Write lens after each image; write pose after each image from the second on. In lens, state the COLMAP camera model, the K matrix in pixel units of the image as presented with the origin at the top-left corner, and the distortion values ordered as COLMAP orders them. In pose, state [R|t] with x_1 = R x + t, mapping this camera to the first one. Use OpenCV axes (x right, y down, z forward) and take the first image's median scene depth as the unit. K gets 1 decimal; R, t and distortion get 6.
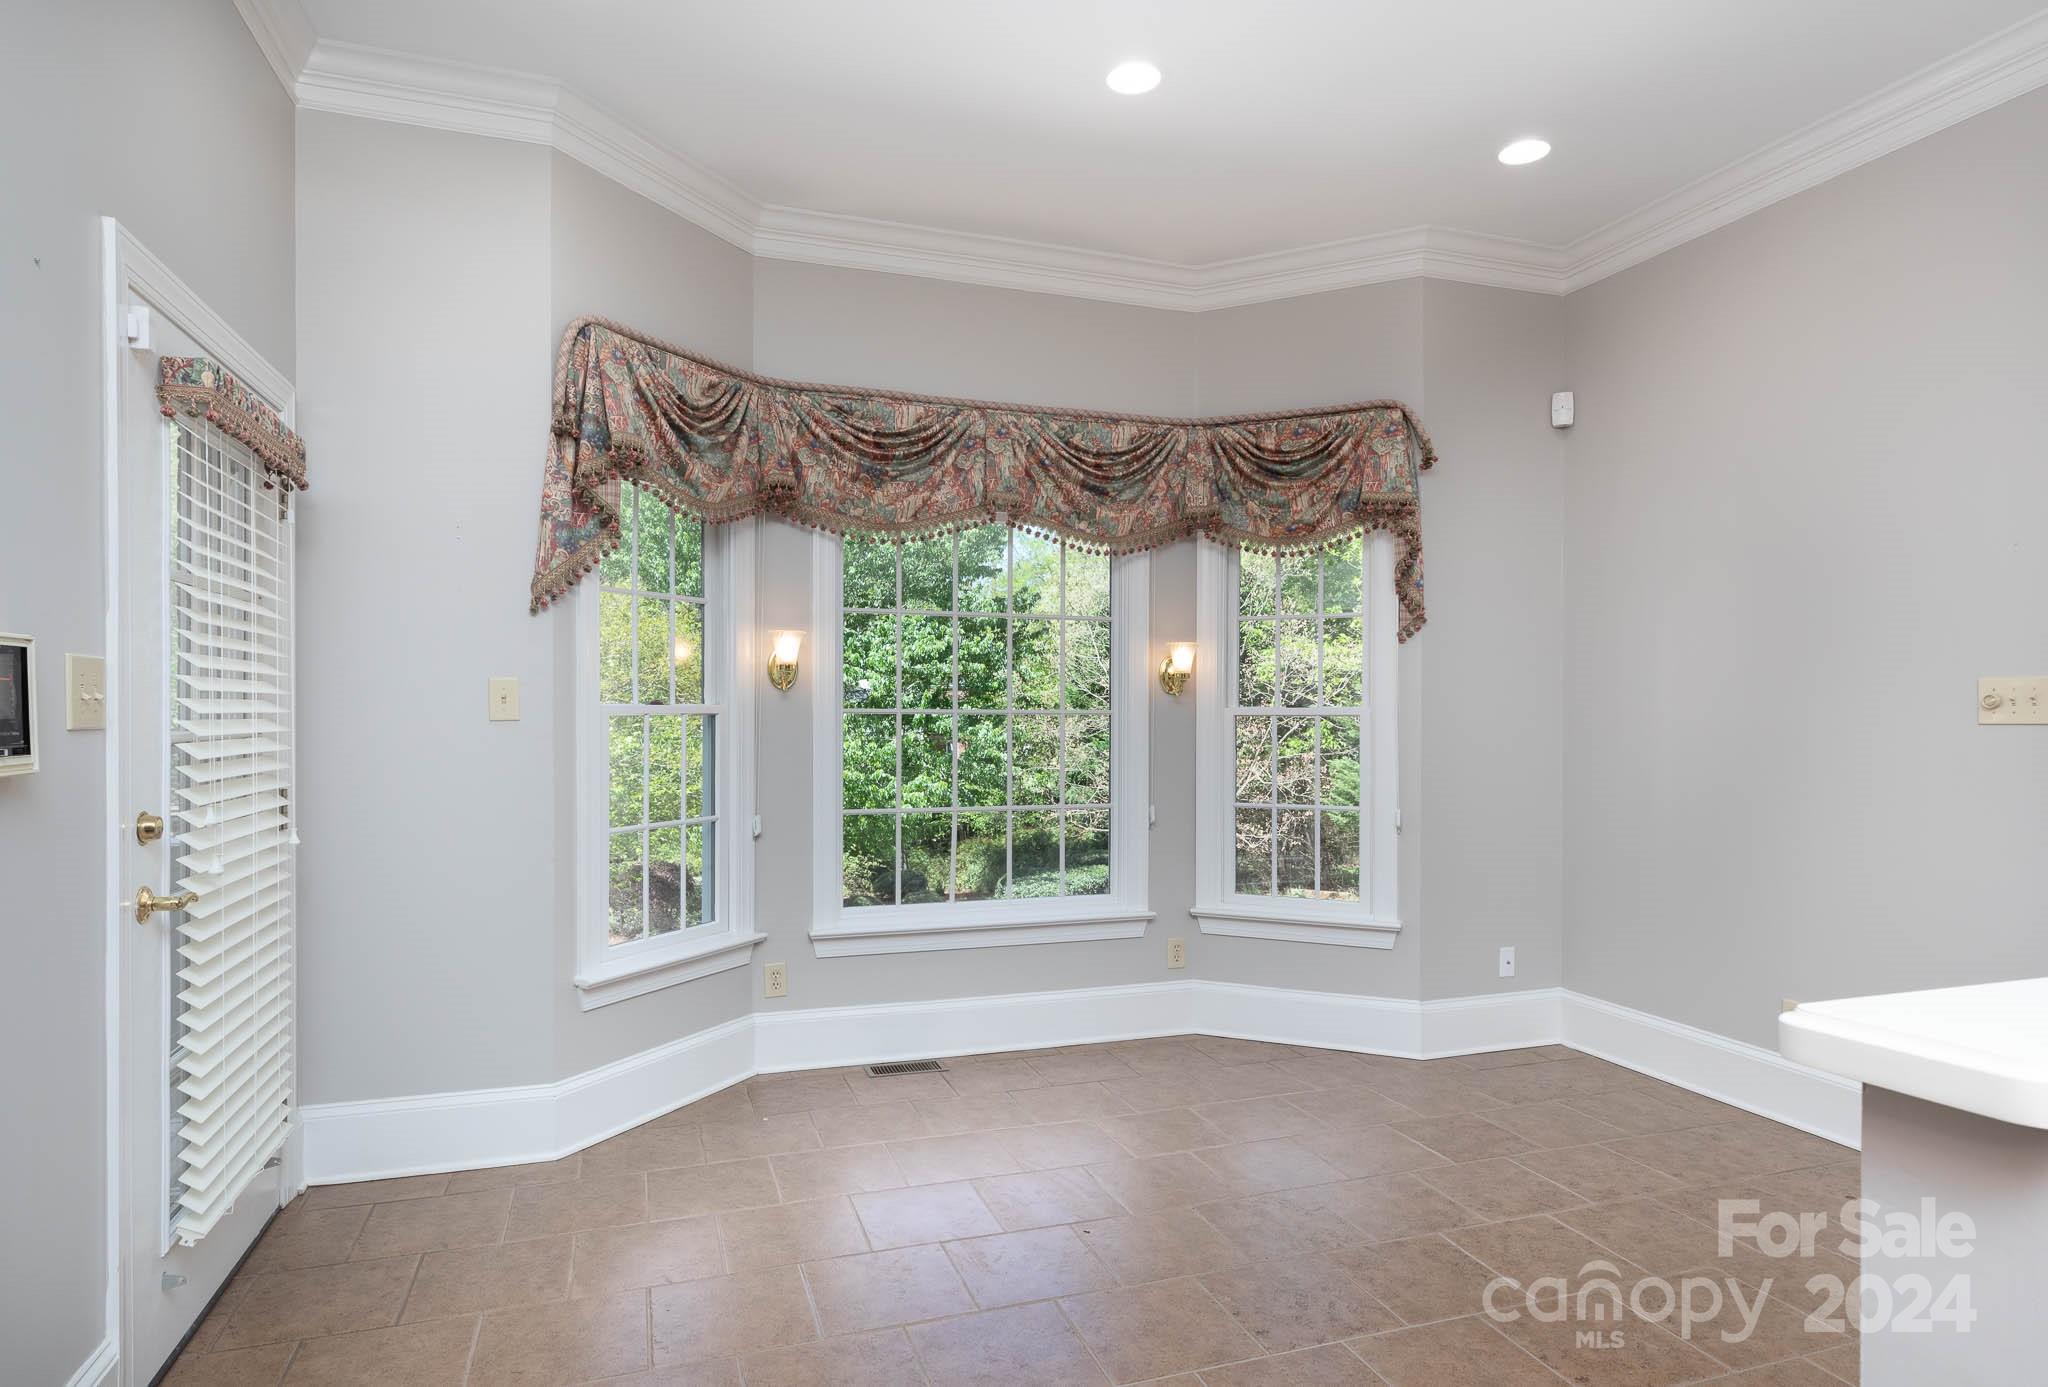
lens RADIAL K [[1135.7, 0, 1019.0], [0, 1135.7, 708.8], [0, 0, 1]] dist [0.004416, 0.000063]
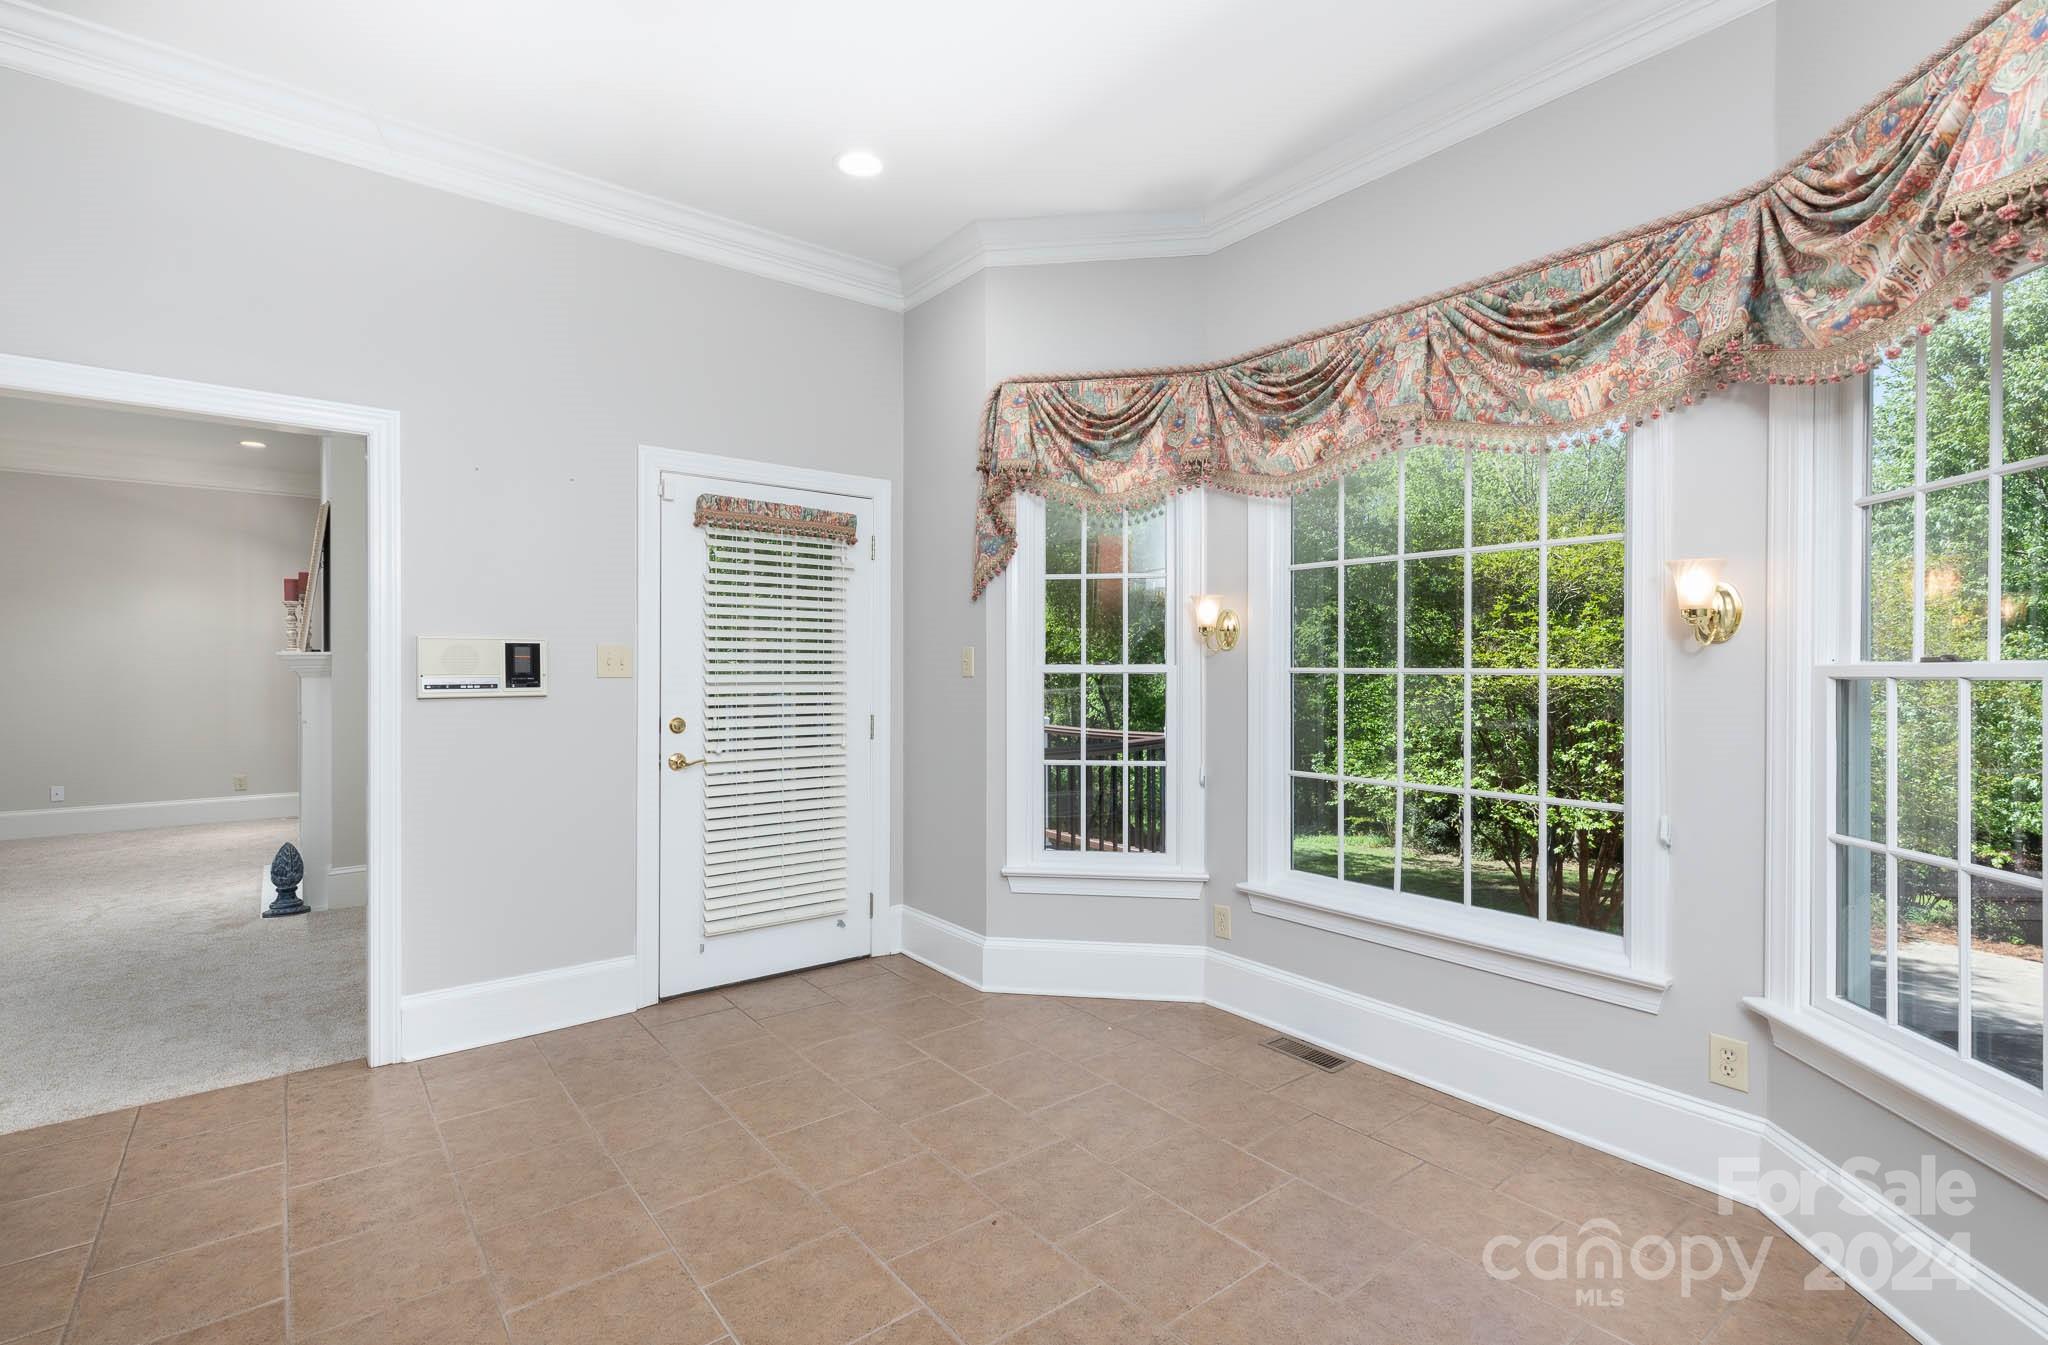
lens RADIAL K [[936.6, 0, 1028.8], [0, 936.6, 669.5], [0, 0, 1]] dist [0.003792, -0.000963]
pose [[0.338254, -0.002080, -0.941052, 0.517708], [0.000725, 0.999998, -0.001950, 0.002501], [0.941054, -0.000022, 0.338255, 0.494949]]
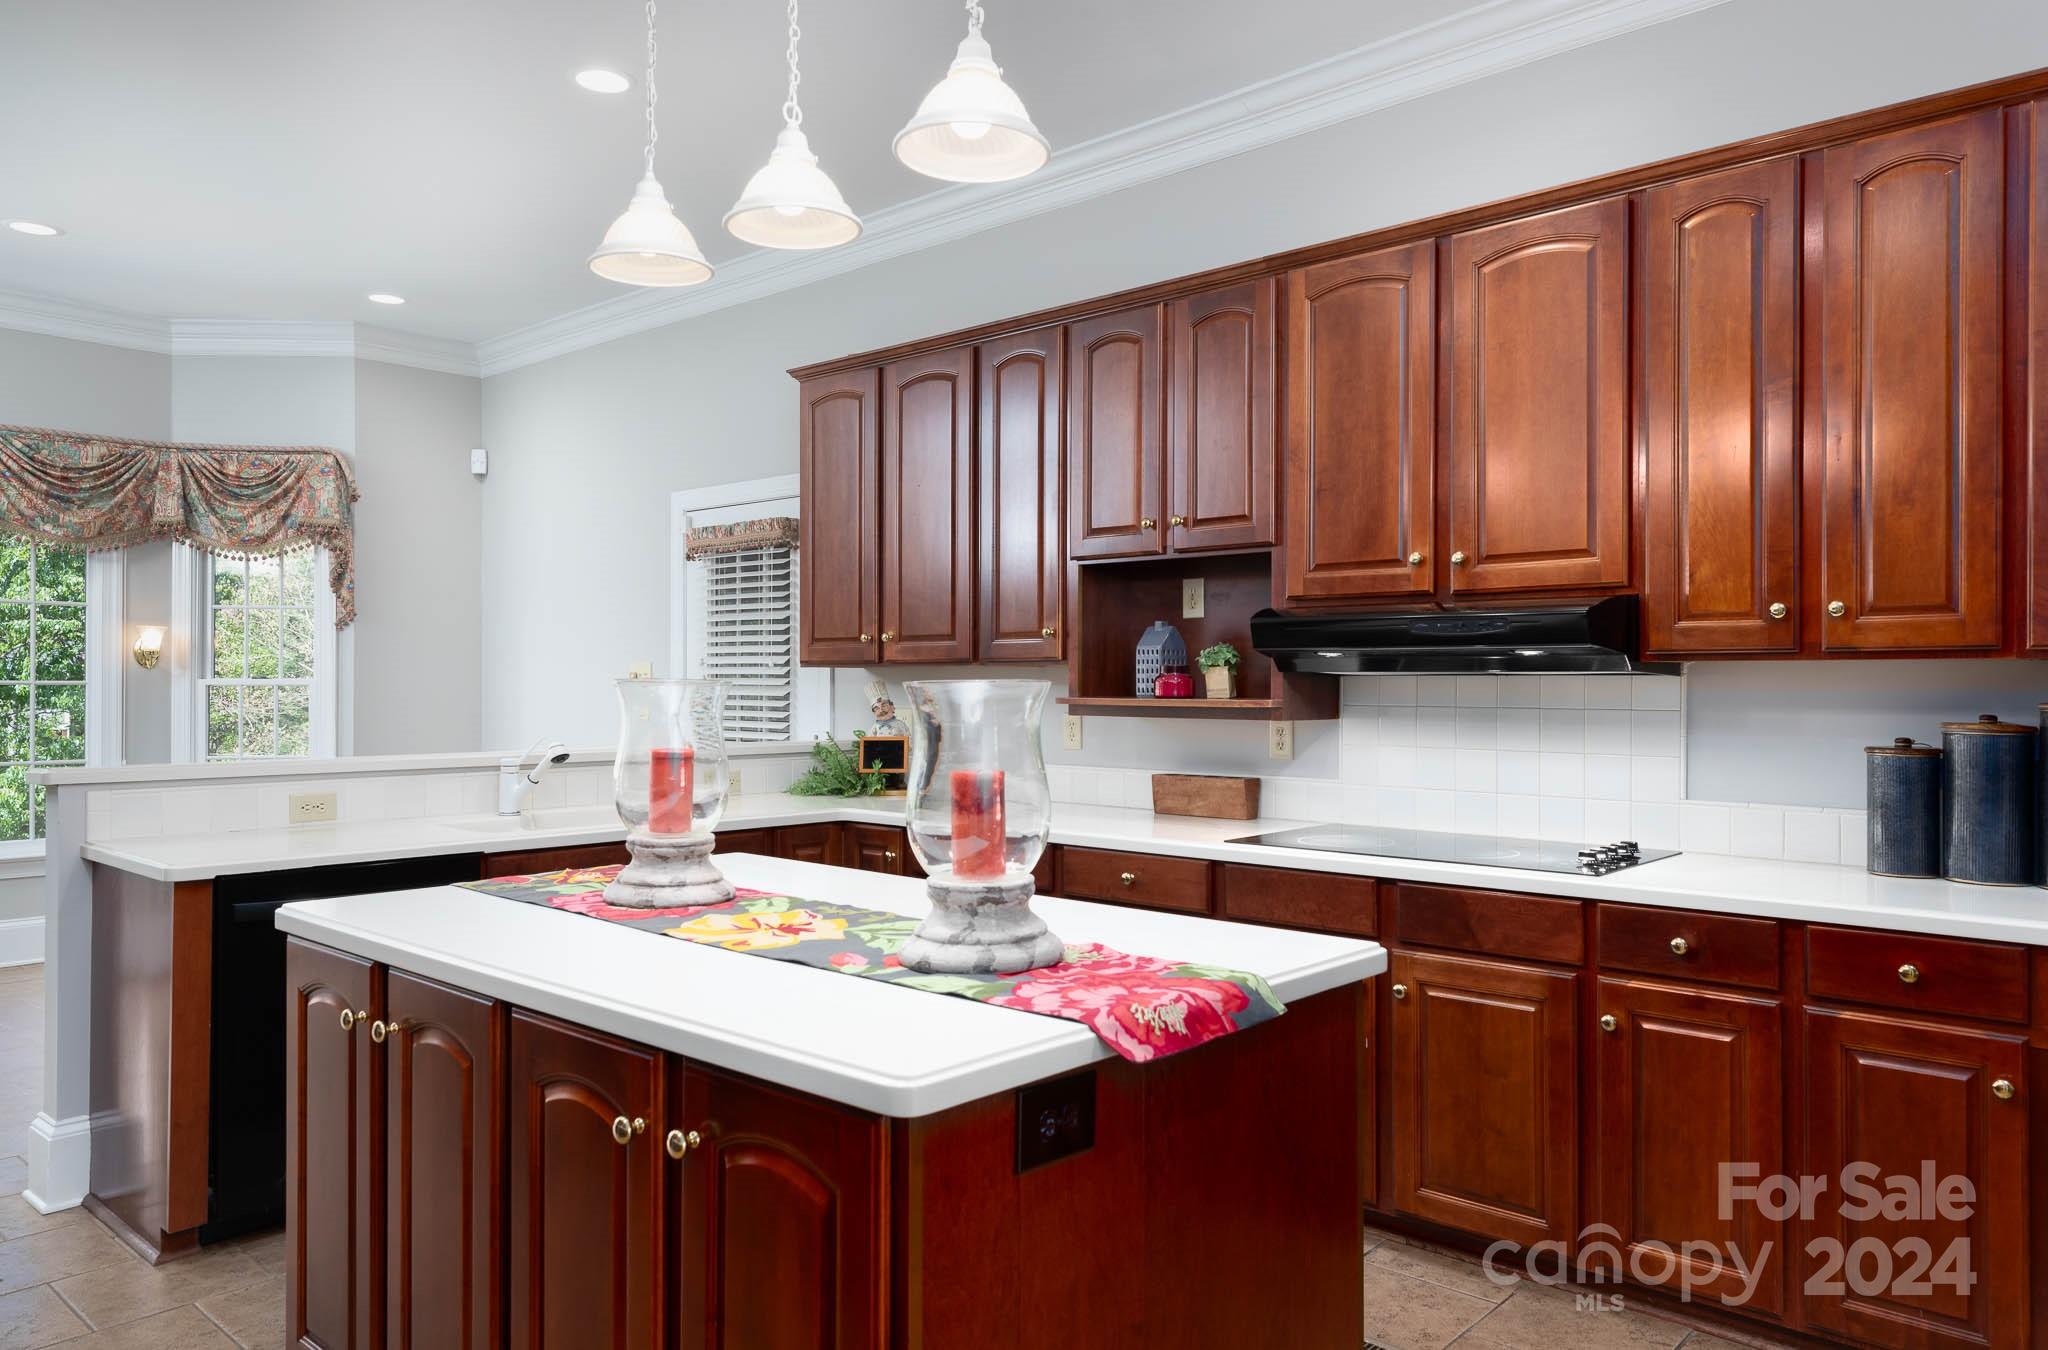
lens RADIAL K [[1422.4, 0, 1024.1], [0, 1422.4, 681.3], [0, 0, 1]] dist [0.027307, -0.001361]
pose [[0.881752, 0.002327, 0.471708, 0.249975], [-0.002619, 0.999997, -0.000039, -0.000707], [-0.471707, -0.001201, 0.881755, -0.840467]]
